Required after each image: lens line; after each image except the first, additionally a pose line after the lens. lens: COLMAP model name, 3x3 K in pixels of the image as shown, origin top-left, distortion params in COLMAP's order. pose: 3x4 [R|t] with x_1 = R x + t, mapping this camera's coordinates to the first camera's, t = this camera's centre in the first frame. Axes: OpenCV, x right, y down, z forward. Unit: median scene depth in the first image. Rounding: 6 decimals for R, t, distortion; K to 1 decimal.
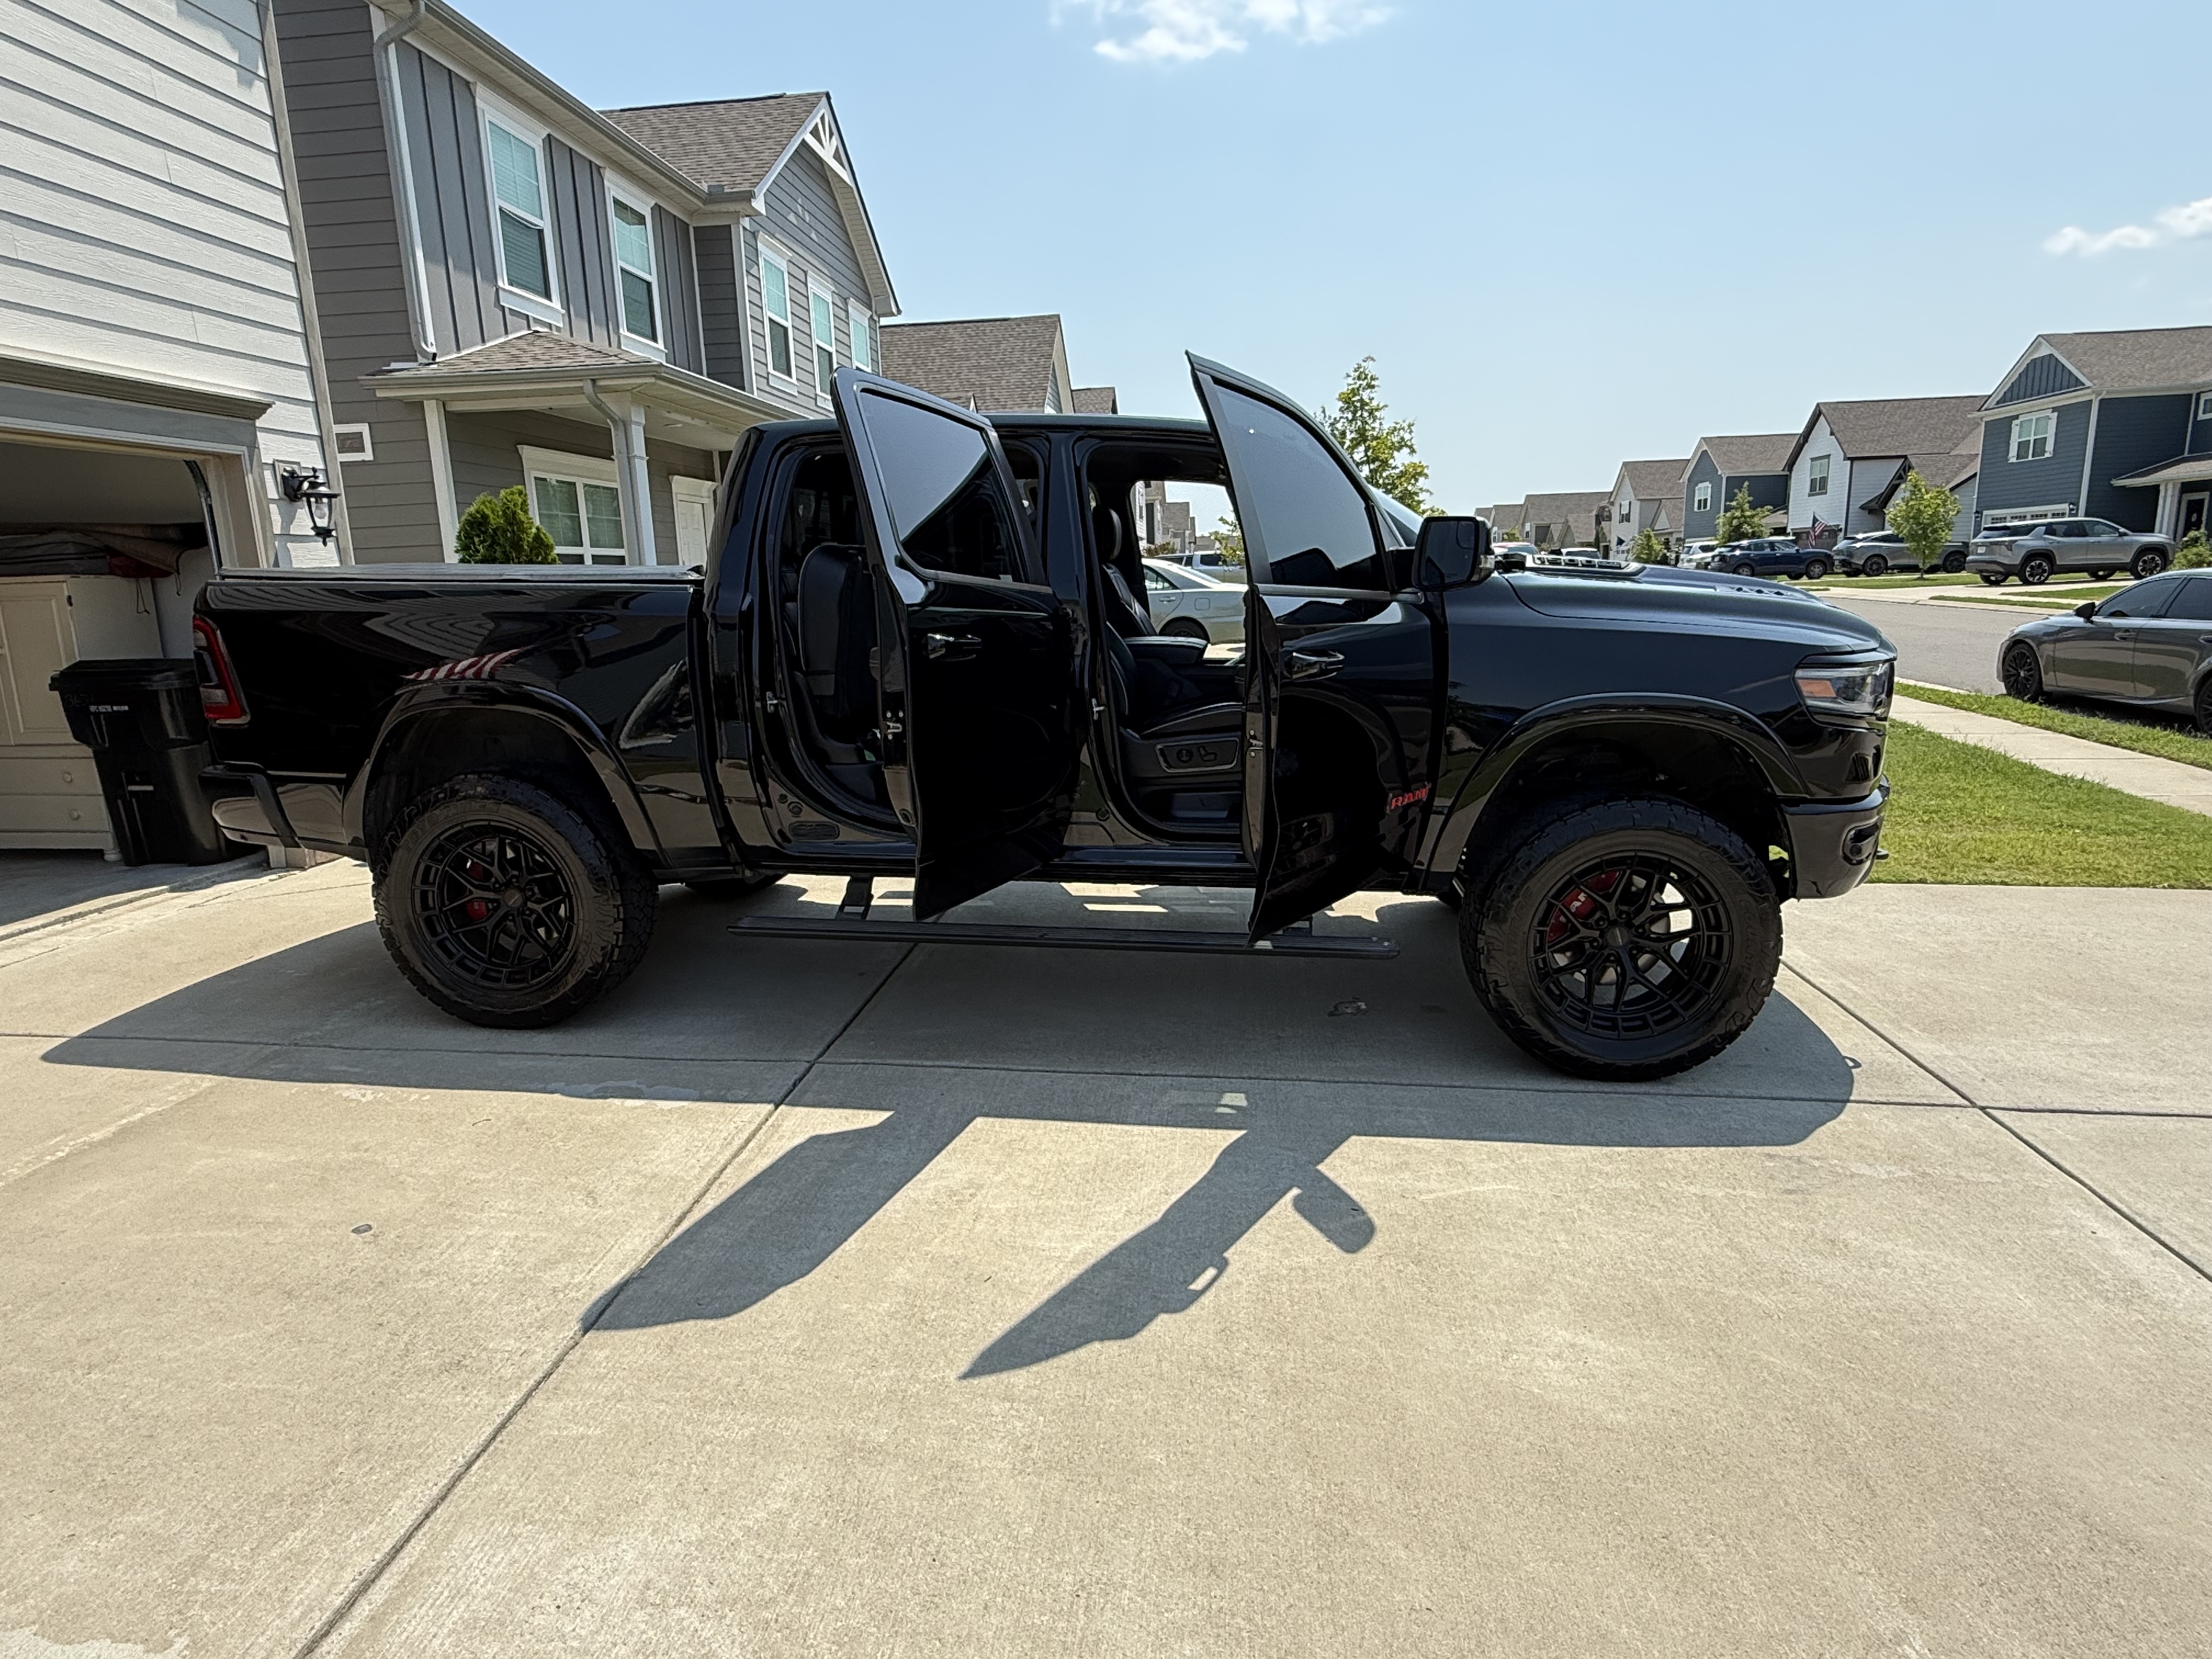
lens RADIAL K [[1241.9, 0, 1106.0], [0, 1241.9, 829.5], [0, 0, 1]] dist [-0.002935, 0.001074]
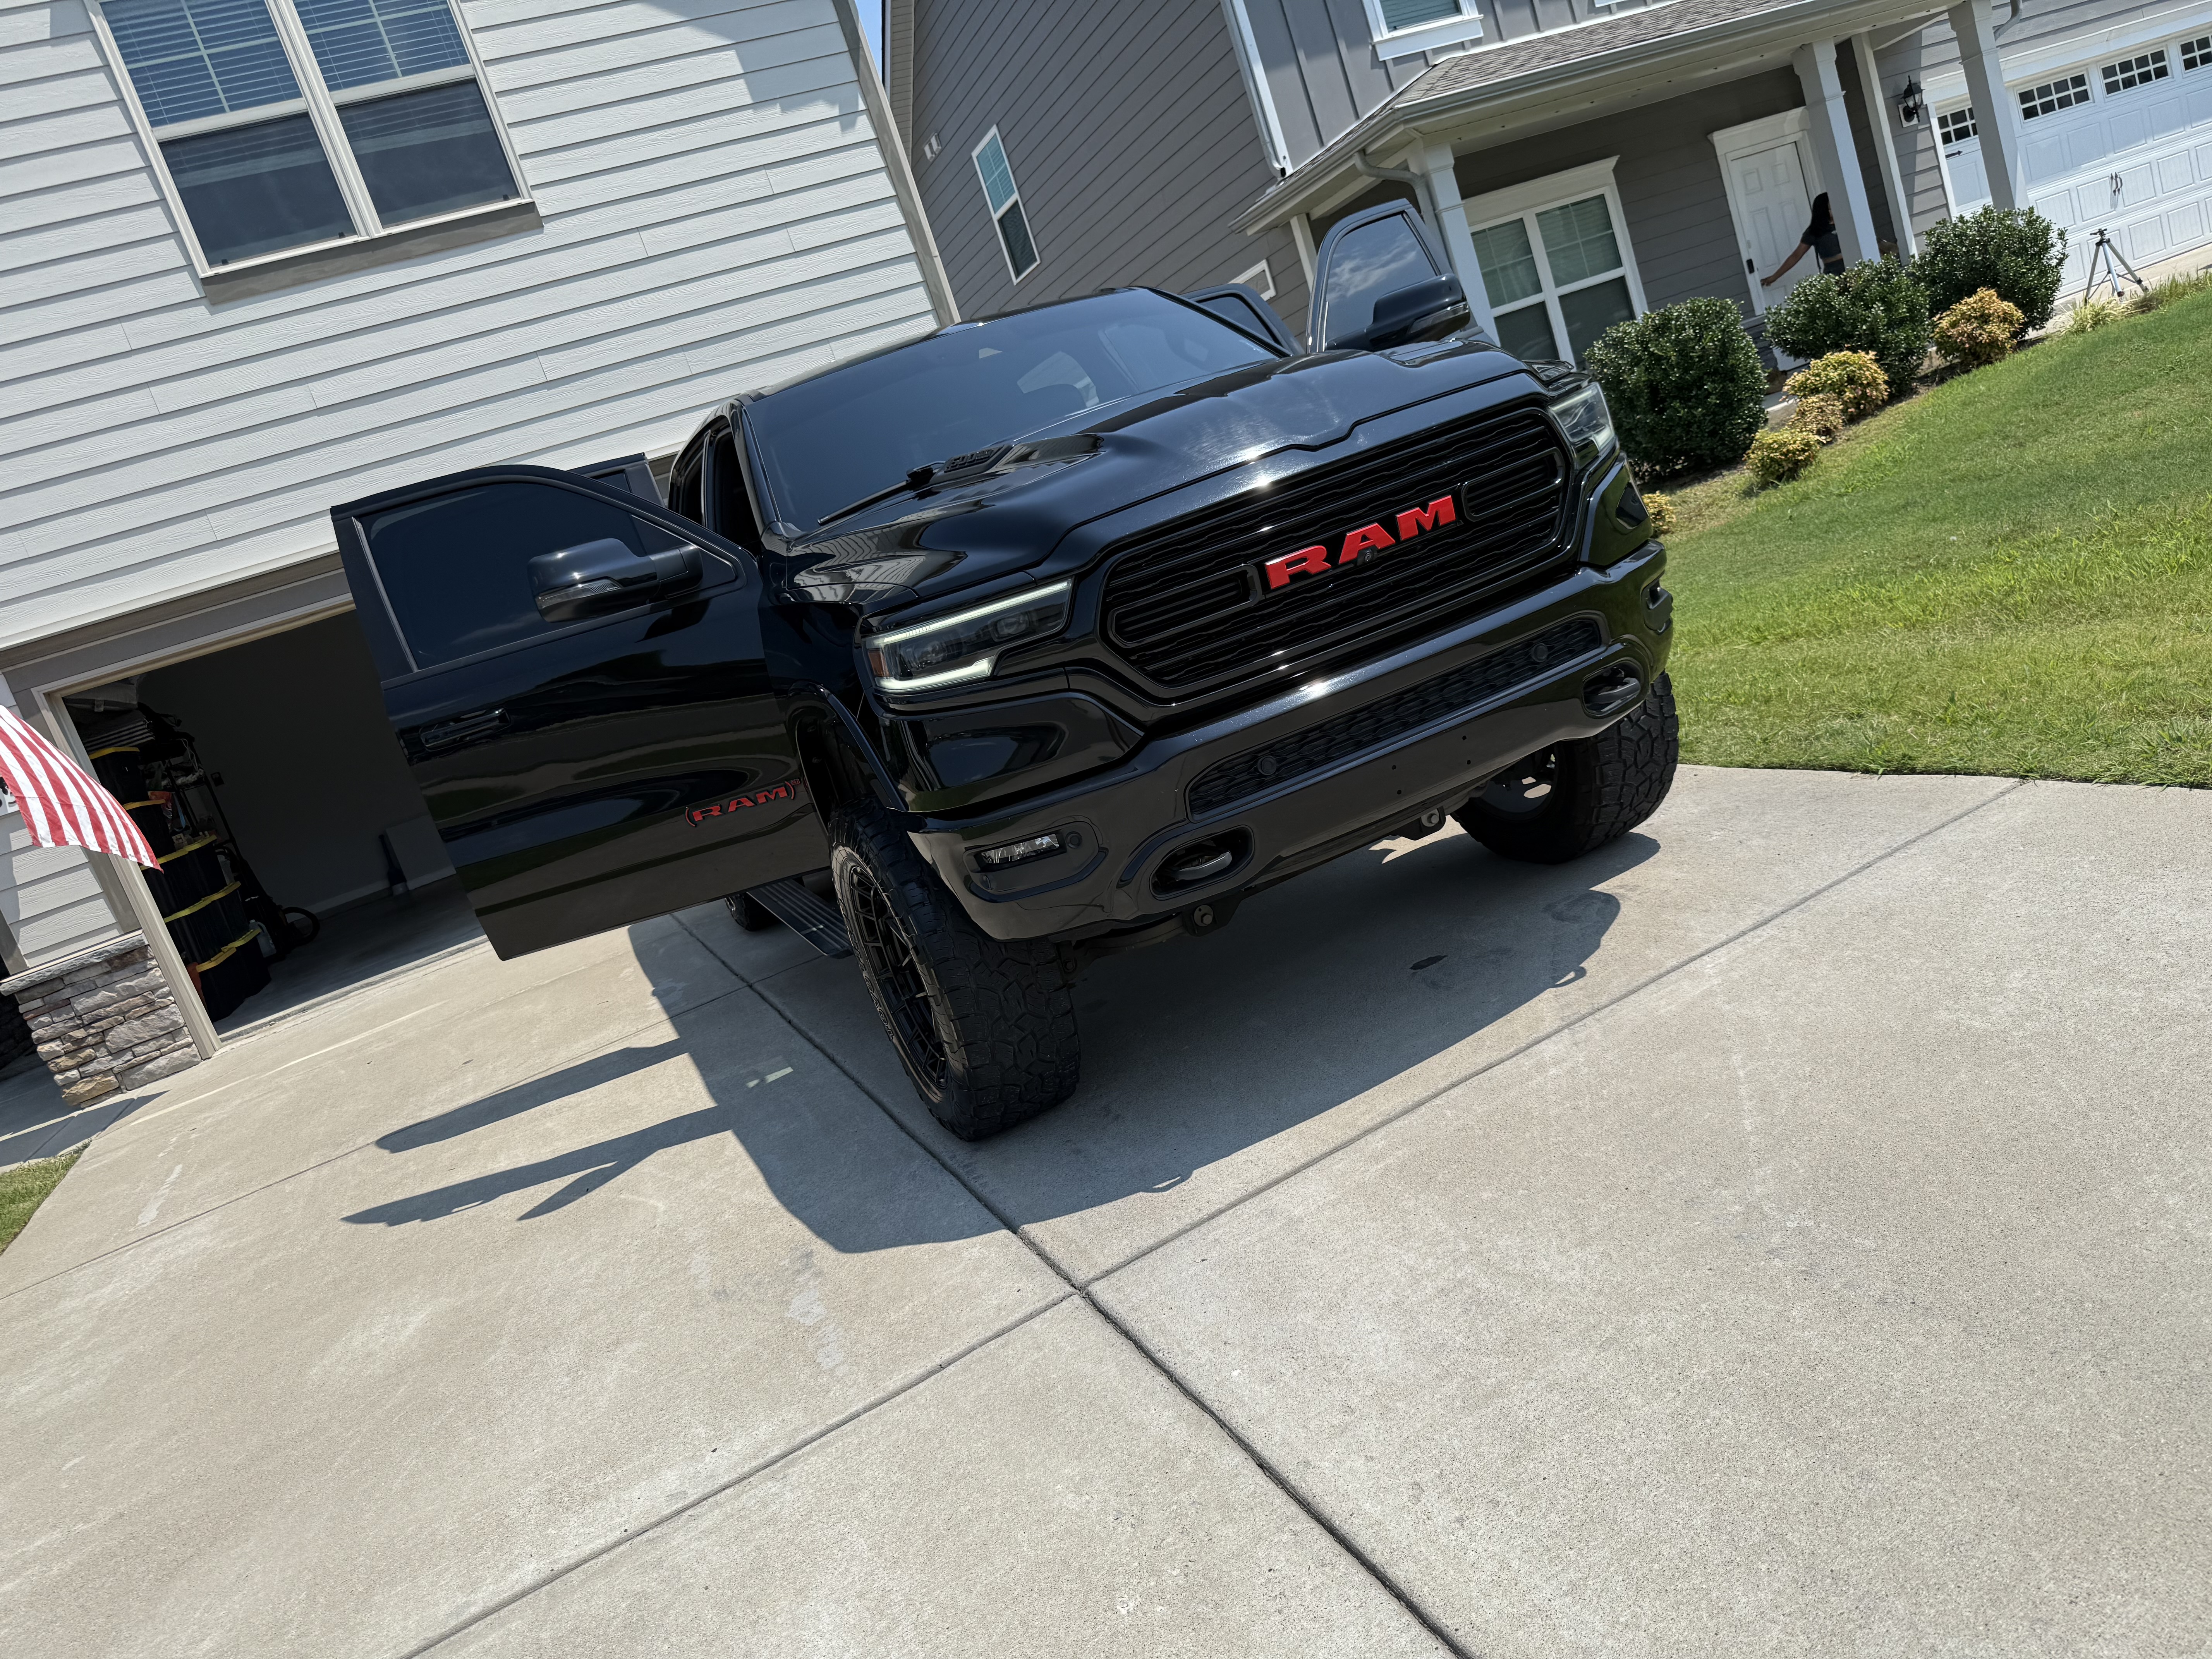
lens RADIAL K [[1585.2, 0, 1106.0], [0, 1585.2, 829.5], [0, 0, 1]] dist [0.011415, -0.005915]
pose [[0.461274, 0.037321, -0.886472, 1.418162], [0.134156, 0.984694, 0.111264, -0.100270], [0.877057, -0.170249, 0.449207, 0.677609]]
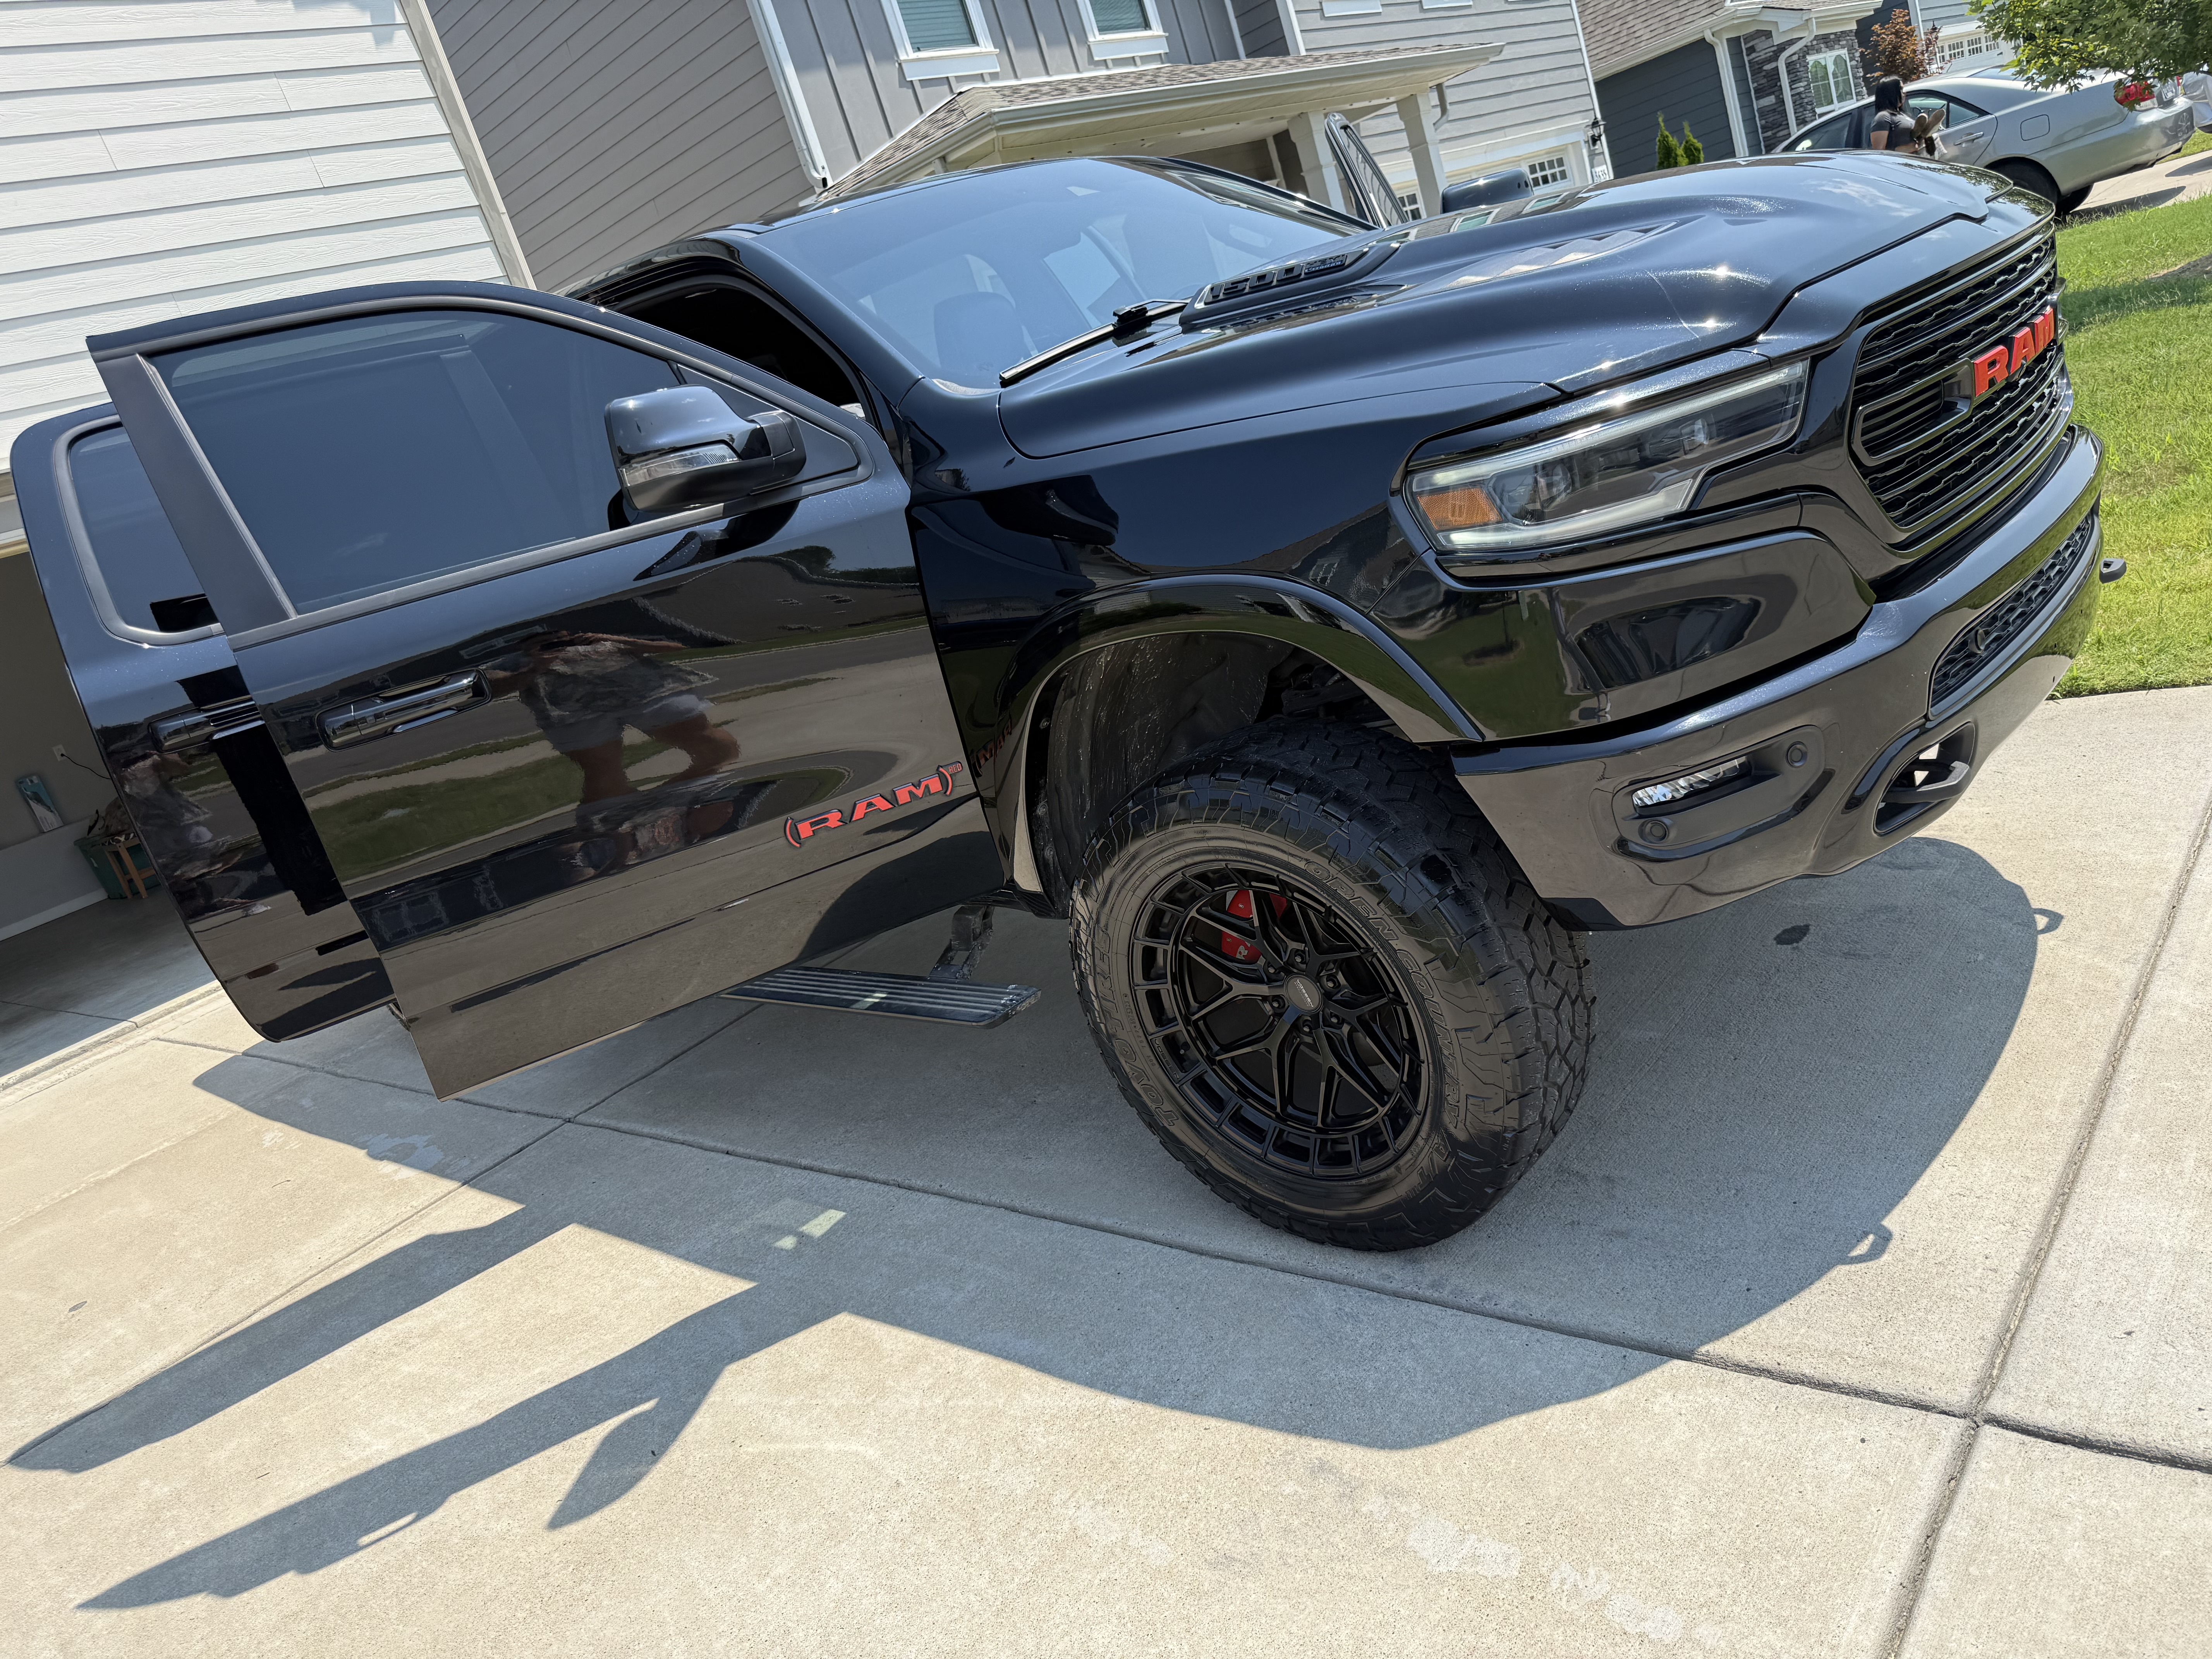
lens RADIAL K [[1588.9, 0, 1106.0], [0, 1588.9, 829.5], [0, 0, 1]] dist [-0.005769, -0.001523]
pose [[0.782130, -0.058009, -0.620409, 0.811647], [0.165999, 0.979074, 0.117725, -0.084948], [0.600597, -0.195063, 0.775392, 0.436833]]
